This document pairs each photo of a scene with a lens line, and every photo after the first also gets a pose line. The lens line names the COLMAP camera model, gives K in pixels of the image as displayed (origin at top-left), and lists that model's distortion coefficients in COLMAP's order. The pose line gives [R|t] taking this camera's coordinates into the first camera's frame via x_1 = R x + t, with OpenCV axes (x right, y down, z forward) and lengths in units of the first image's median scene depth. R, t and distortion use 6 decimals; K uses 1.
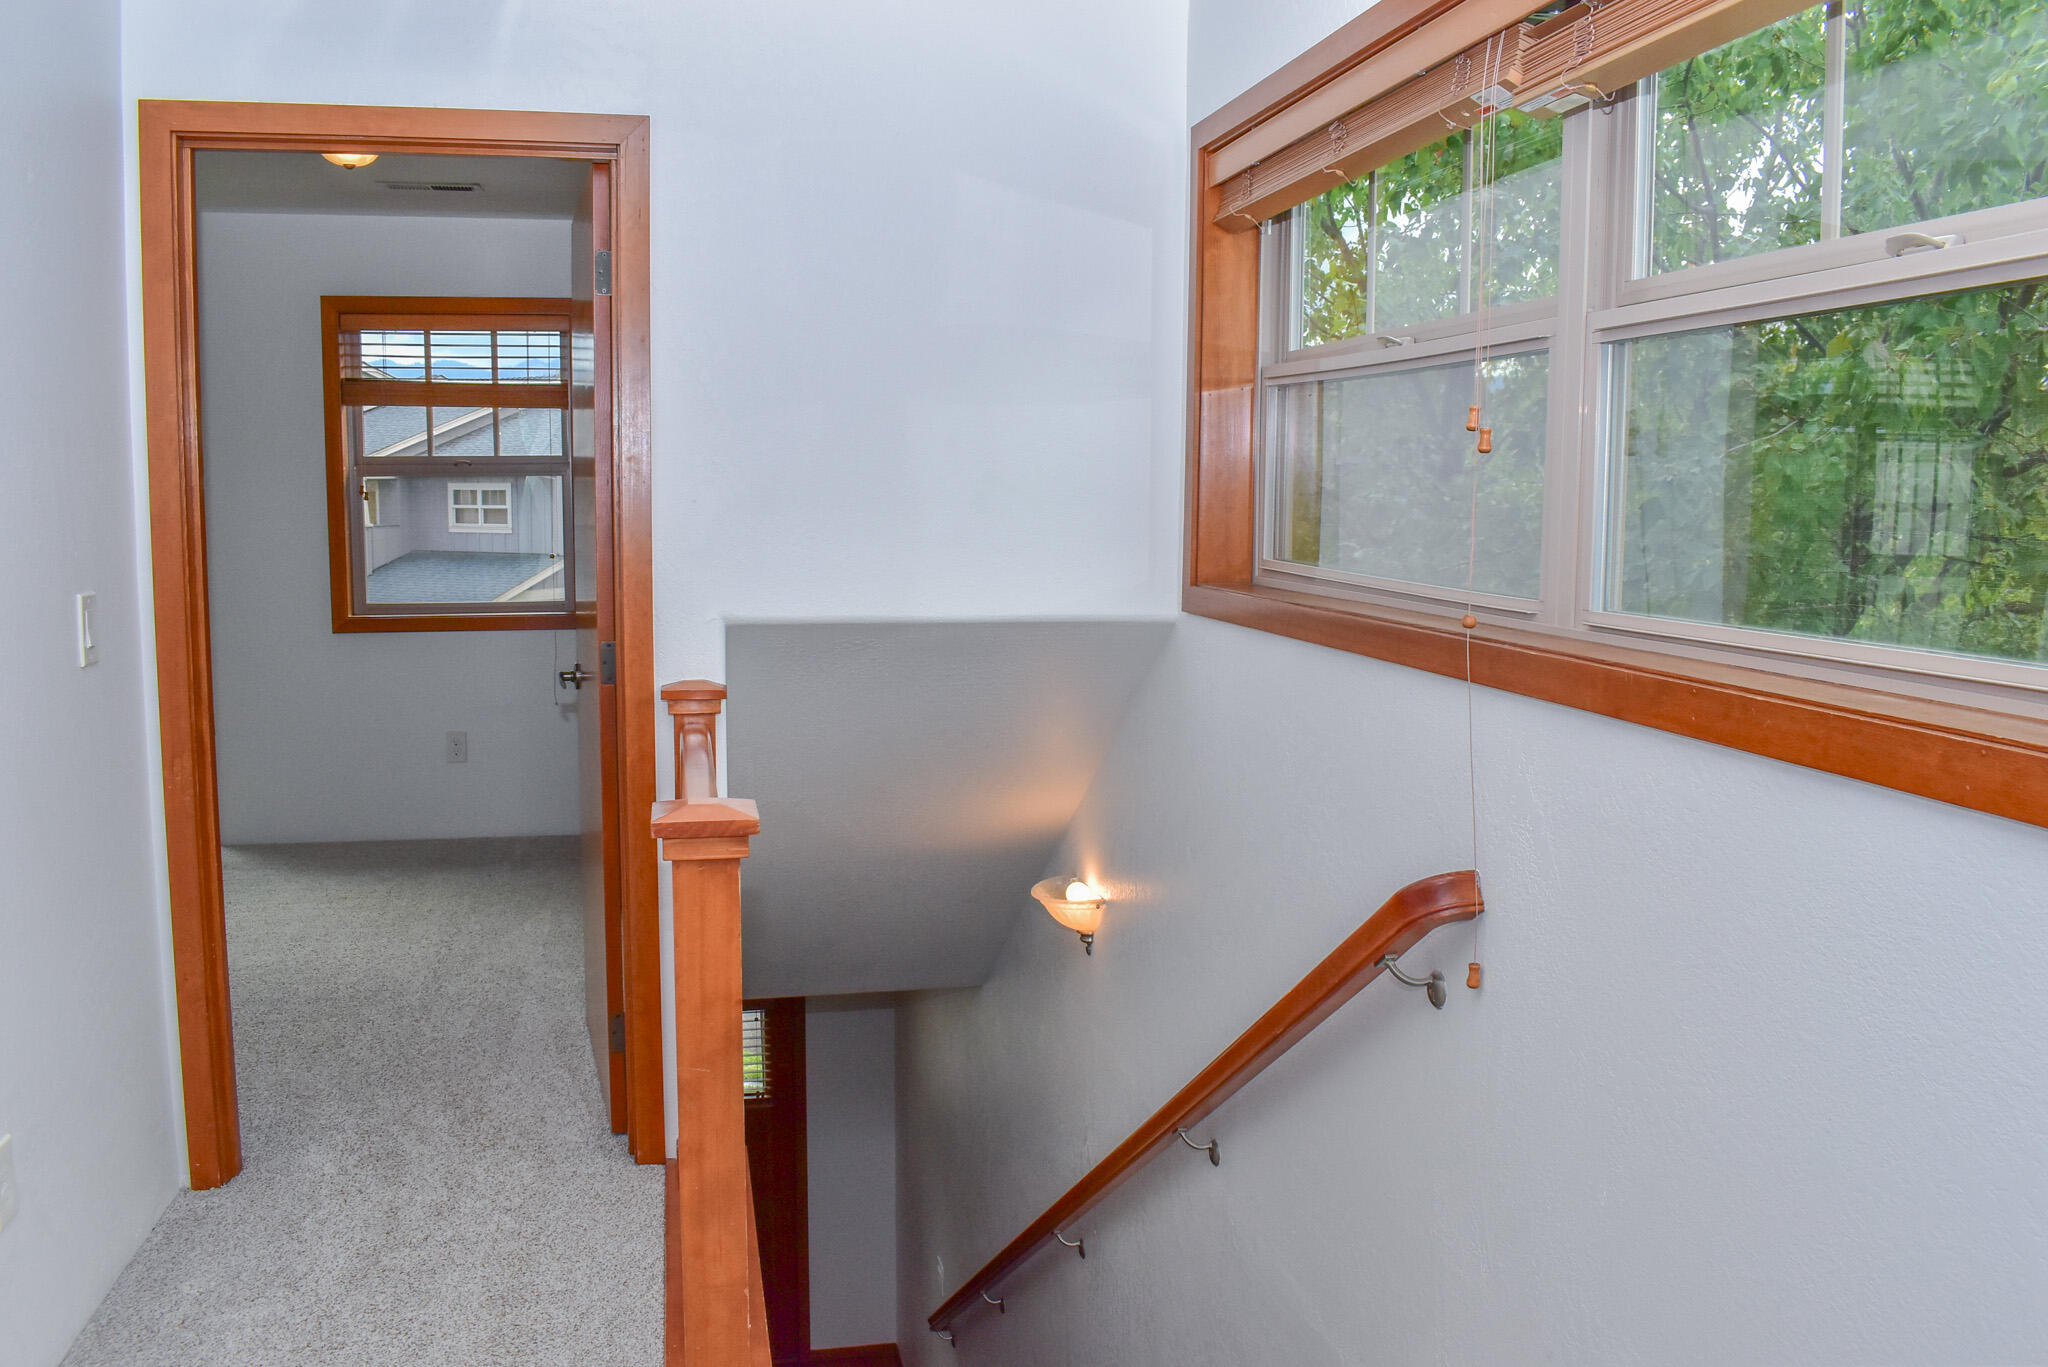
lens RADIAL K [[1577.6, 0, 1028.8], [0, 1577.6, 695.2], [0, 0, 1]] dist [-0.093632, 0.011459]
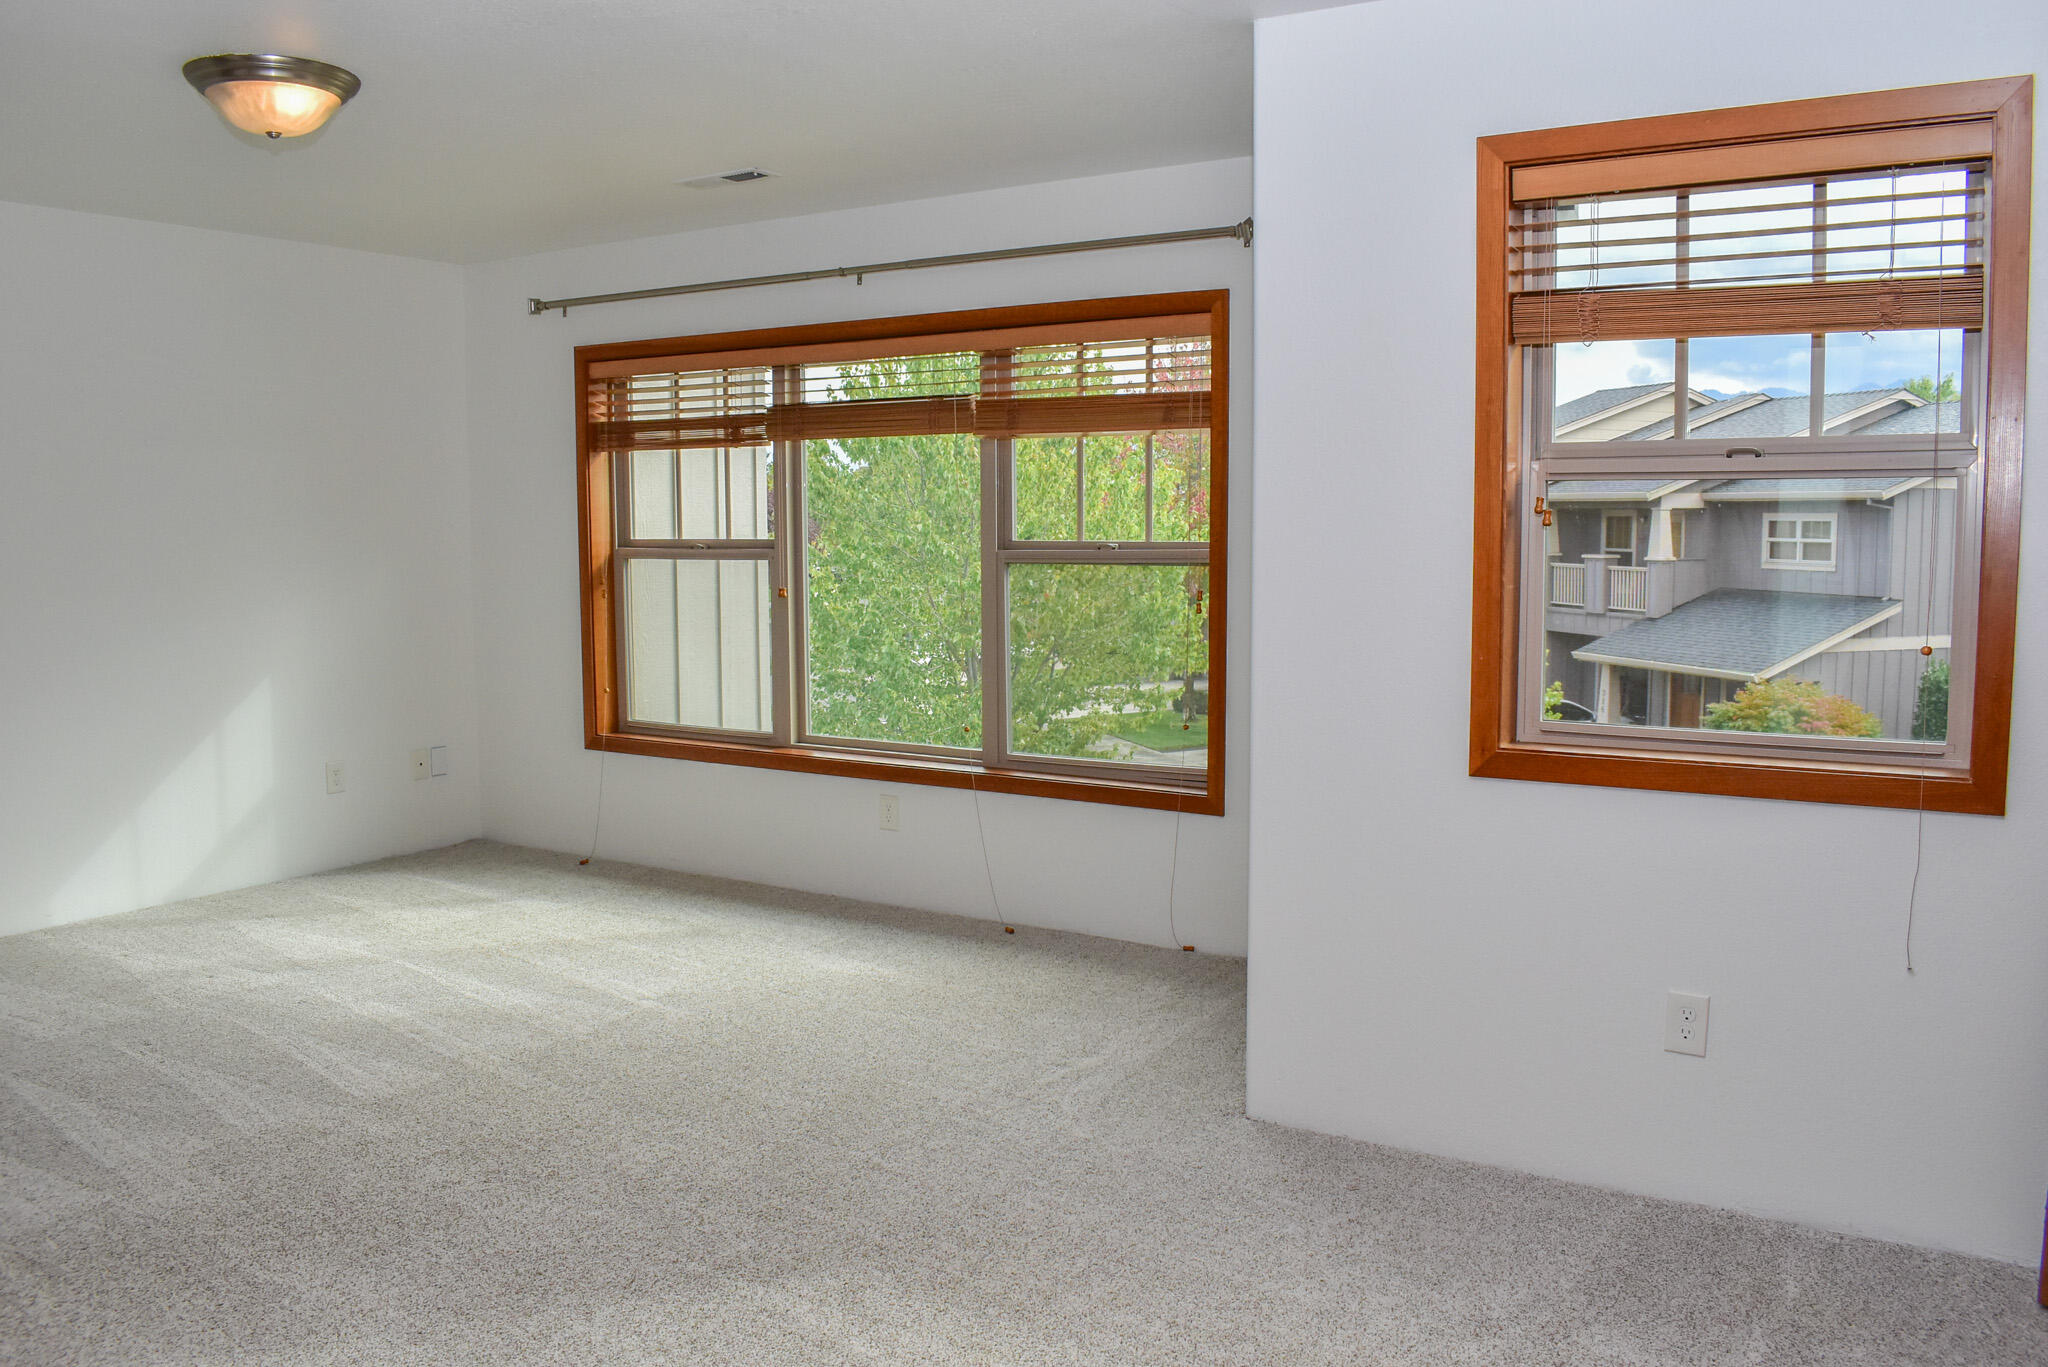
lens RADIAL K [[1577.6, 0, 1028.8], [0, 1577.6, 695.2], [0, 0, 1]] dist [-0.093632, 0.011459]
pose [[0.696750, 0.065610, -0.714307, -0.108125], [-0.080315, 0.996682, 0.013205, -0.038915], [0.712803, 0.048169, 0.699708, 0.323629]]
